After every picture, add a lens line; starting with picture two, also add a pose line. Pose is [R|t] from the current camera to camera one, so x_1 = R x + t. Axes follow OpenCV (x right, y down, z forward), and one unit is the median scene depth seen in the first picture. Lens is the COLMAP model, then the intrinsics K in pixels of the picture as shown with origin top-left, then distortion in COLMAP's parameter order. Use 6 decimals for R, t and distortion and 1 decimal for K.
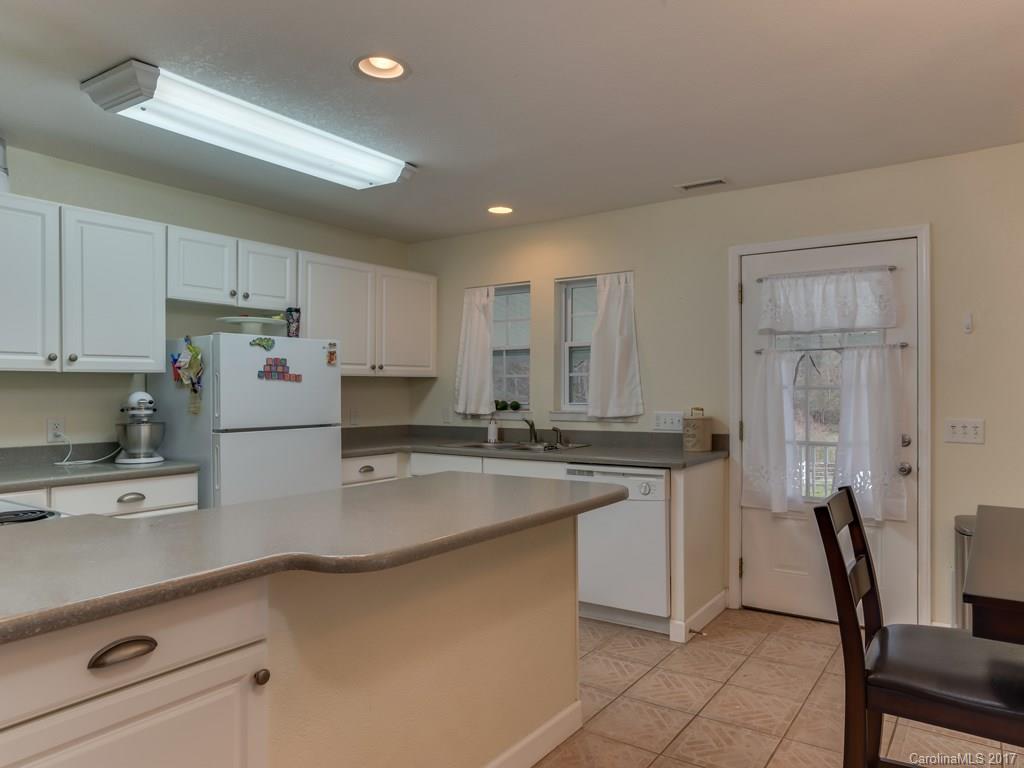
lens RADIAL K [[691.5, 0, 514.0], [0, 691.5, 388.0], [0, 0, 1]] dist [0.001017, 0.000168]
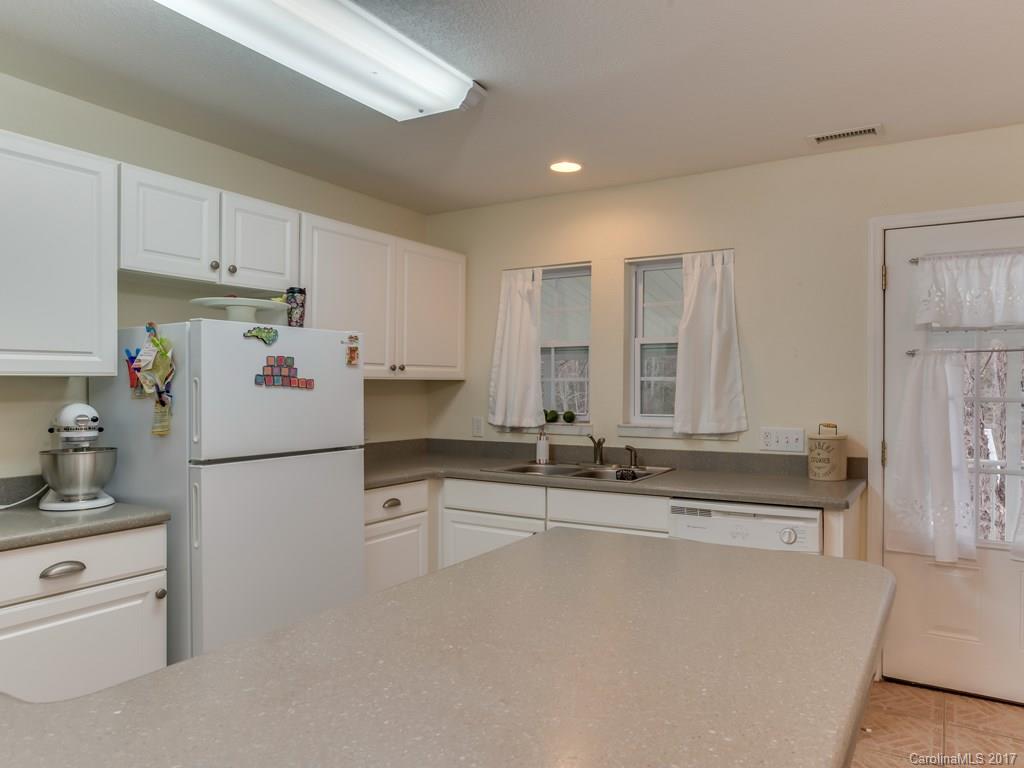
lens RADIAL K [[708.5, 0, 539.0], [0, 708.5, 387.8], [0, 0, 1]] dist [-0.000763, 0.005562]
pose [[0.996931, 0.004762, 0.078136, -0.123037], [-0.005015, 0.999983, 0.003040, -0.013009], [-0.078120, -0.003422, 0.996938, 0.231043]]
